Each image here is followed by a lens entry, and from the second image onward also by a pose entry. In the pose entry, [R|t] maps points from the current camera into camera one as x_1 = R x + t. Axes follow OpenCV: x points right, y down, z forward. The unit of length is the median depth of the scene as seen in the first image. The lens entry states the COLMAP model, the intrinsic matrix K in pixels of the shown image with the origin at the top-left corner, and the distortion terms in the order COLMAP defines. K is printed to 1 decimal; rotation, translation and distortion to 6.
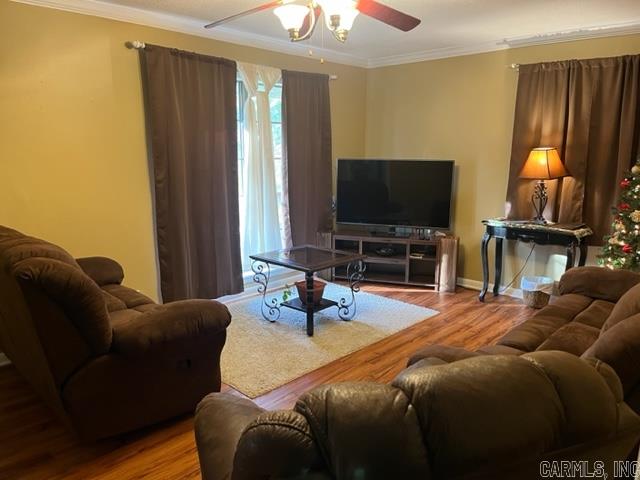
lens RADIAL K [[482.1, 0, 321.4], [0, 482.1, 243.1], [0, 0, 1]] dist [0.102917, -0.146203]
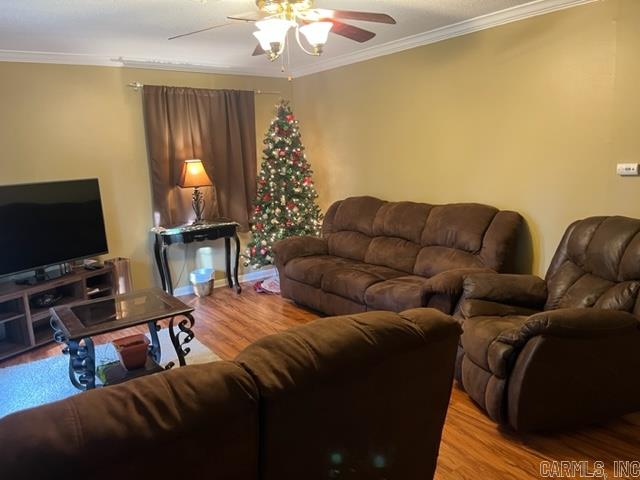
lens RADIAL K [[482.1, 0, 321.4], [0, 482.1, 243.1], [0, 0, 1]] dist [0.102917, -0.146203]
pose [[0.187550, -0.202566, 0.961141, -0.635061], [0.232294, 0.959895, 0.156975, -0.111740], [-0.954392, 0.193827, 0.227083, 0.464091]]
